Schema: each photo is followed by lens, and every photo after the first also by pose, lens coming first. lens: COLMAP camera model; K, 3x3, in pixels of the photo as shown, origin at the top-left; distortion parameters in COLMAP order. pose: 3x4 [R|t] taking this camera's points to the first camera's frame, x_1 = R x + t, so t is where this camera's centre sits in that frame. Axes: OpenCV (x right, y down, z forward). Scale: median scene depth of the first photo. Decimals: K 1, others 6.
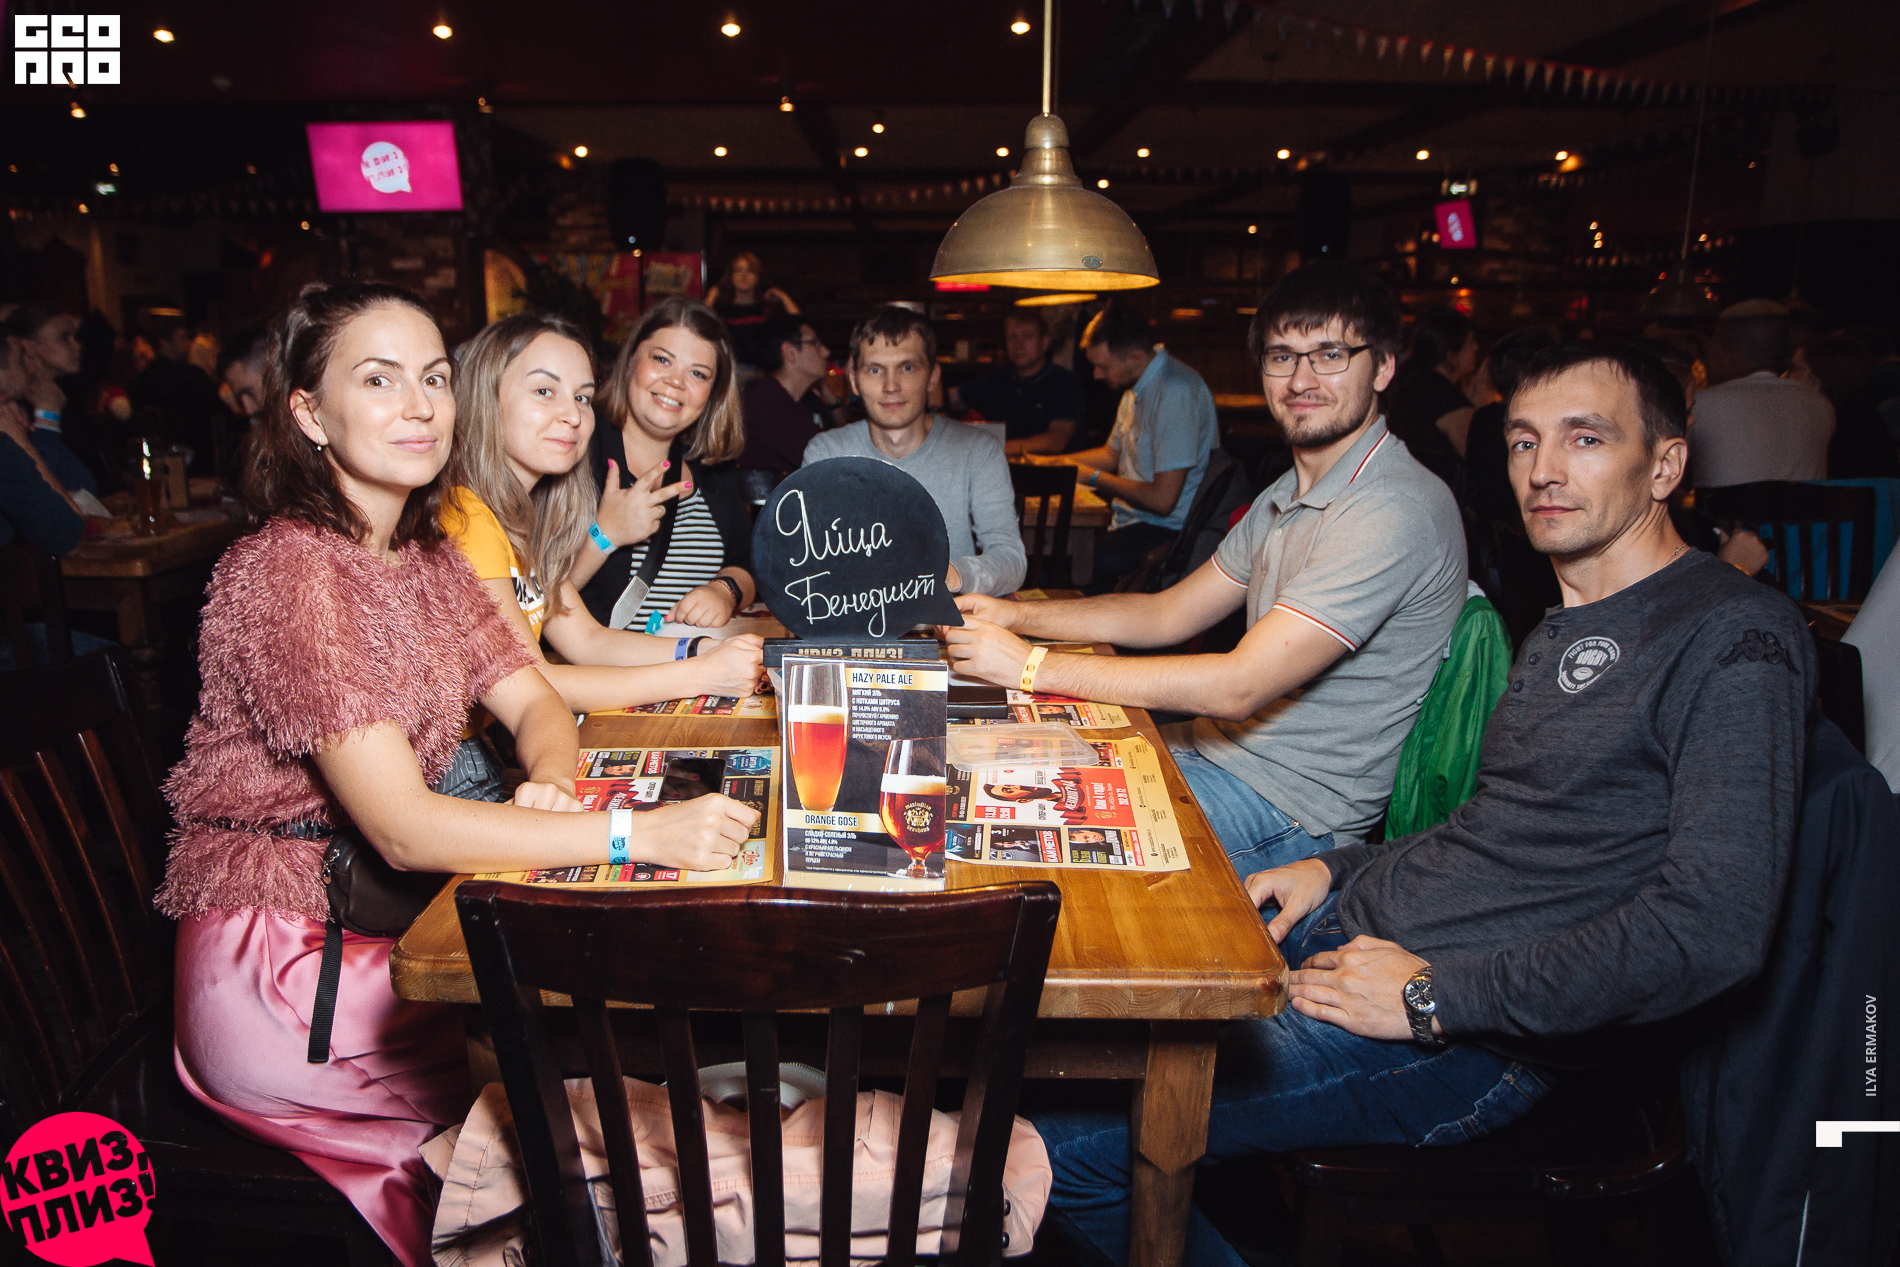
lens RADIAL K [[1199.9, 0, 949.9], [0, 1199.9, 629.5], [0, 0, 1]] dist [-0.004367, -0.002464]
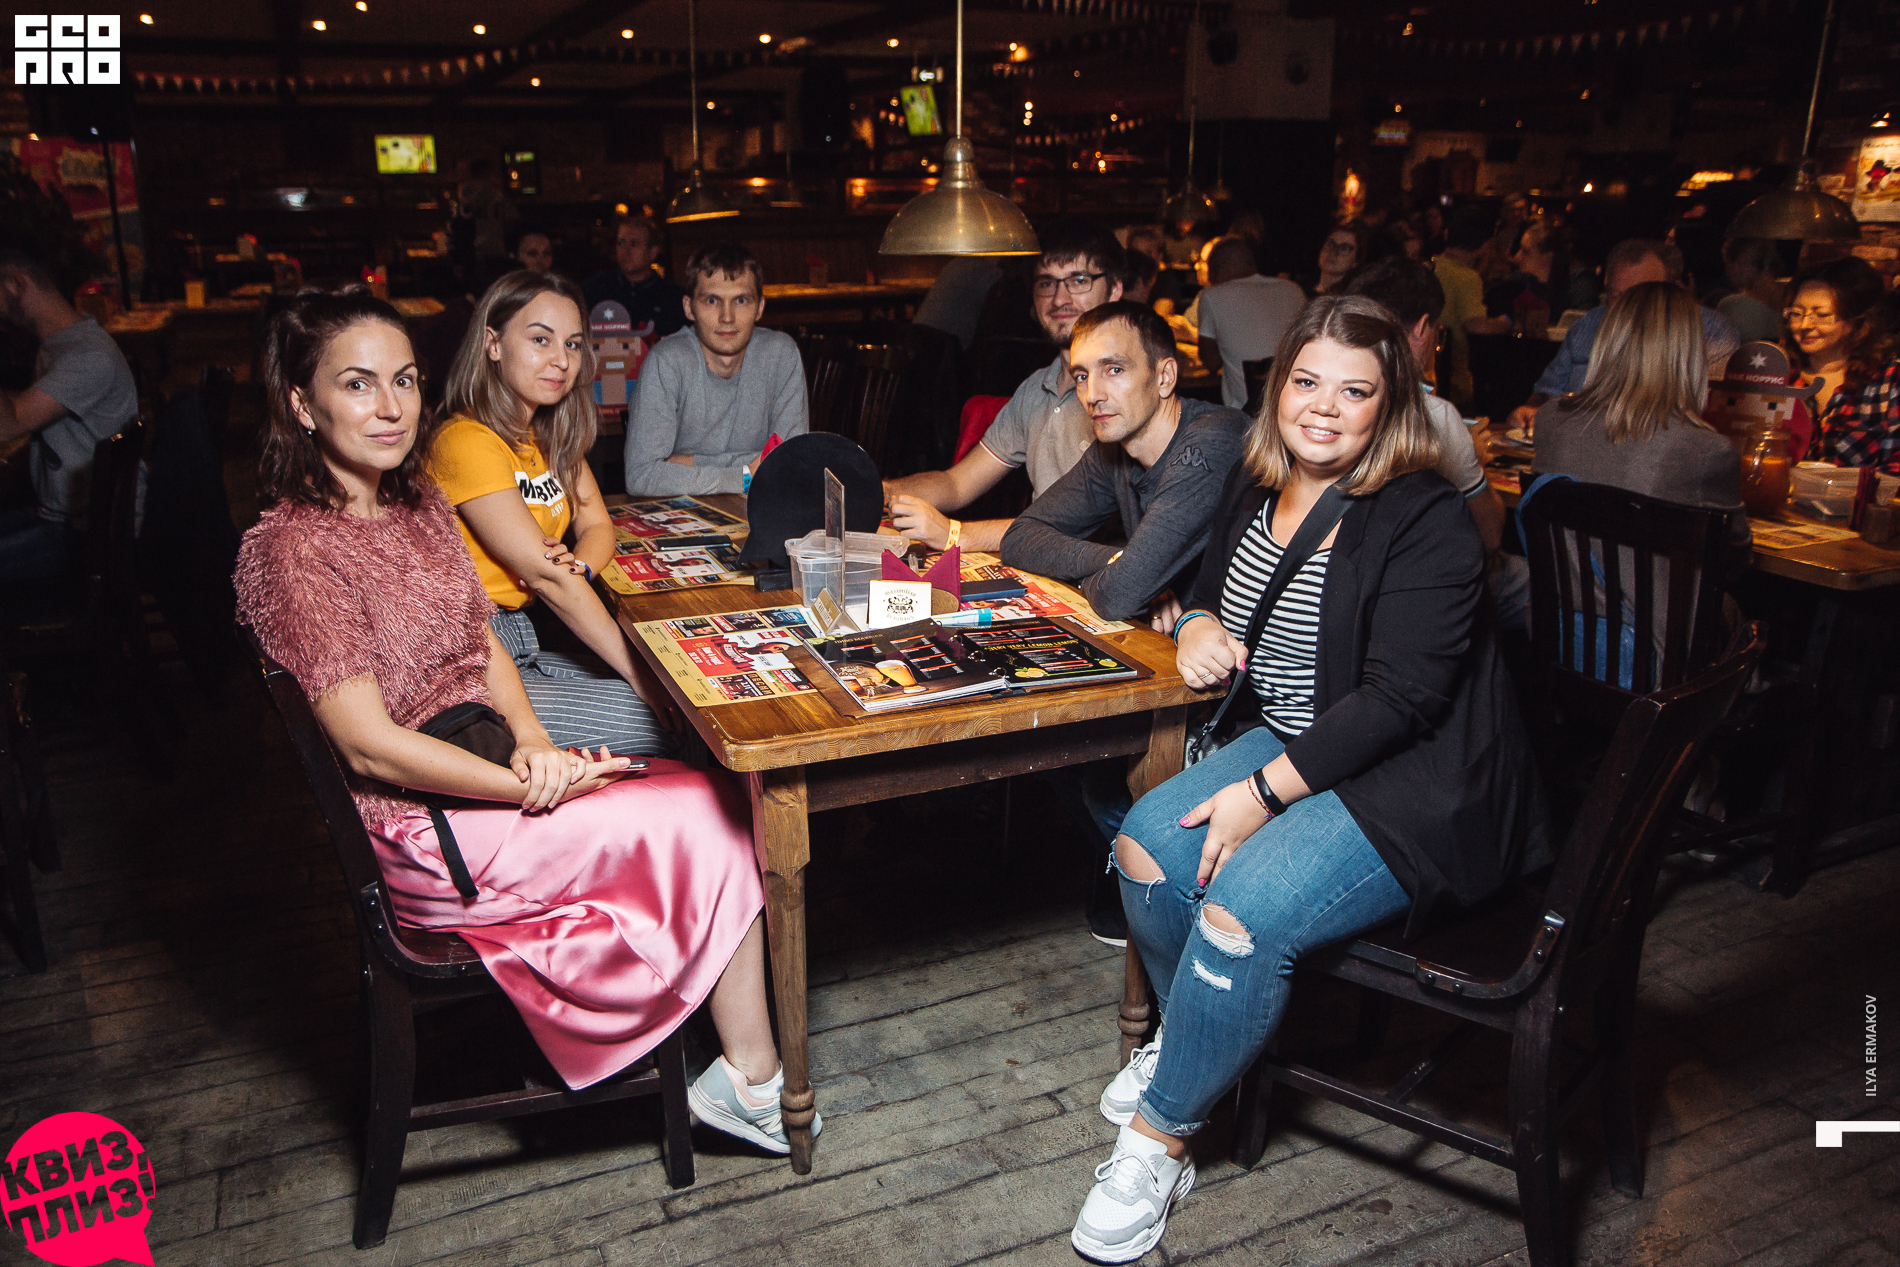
lens RADIAL K [[1199.9, 0, 949.4], [0, 1199.9, 636.1], [0, 0, 1]] dist [-0.004367, -0.002464]
pose [[0.916537, -0.150997, 0.370351, -0.354391], [0.115479, 0.986465, 0.116408, 0.007650], [-0.382916, -0.063925, 0.921569, -0.254479]]
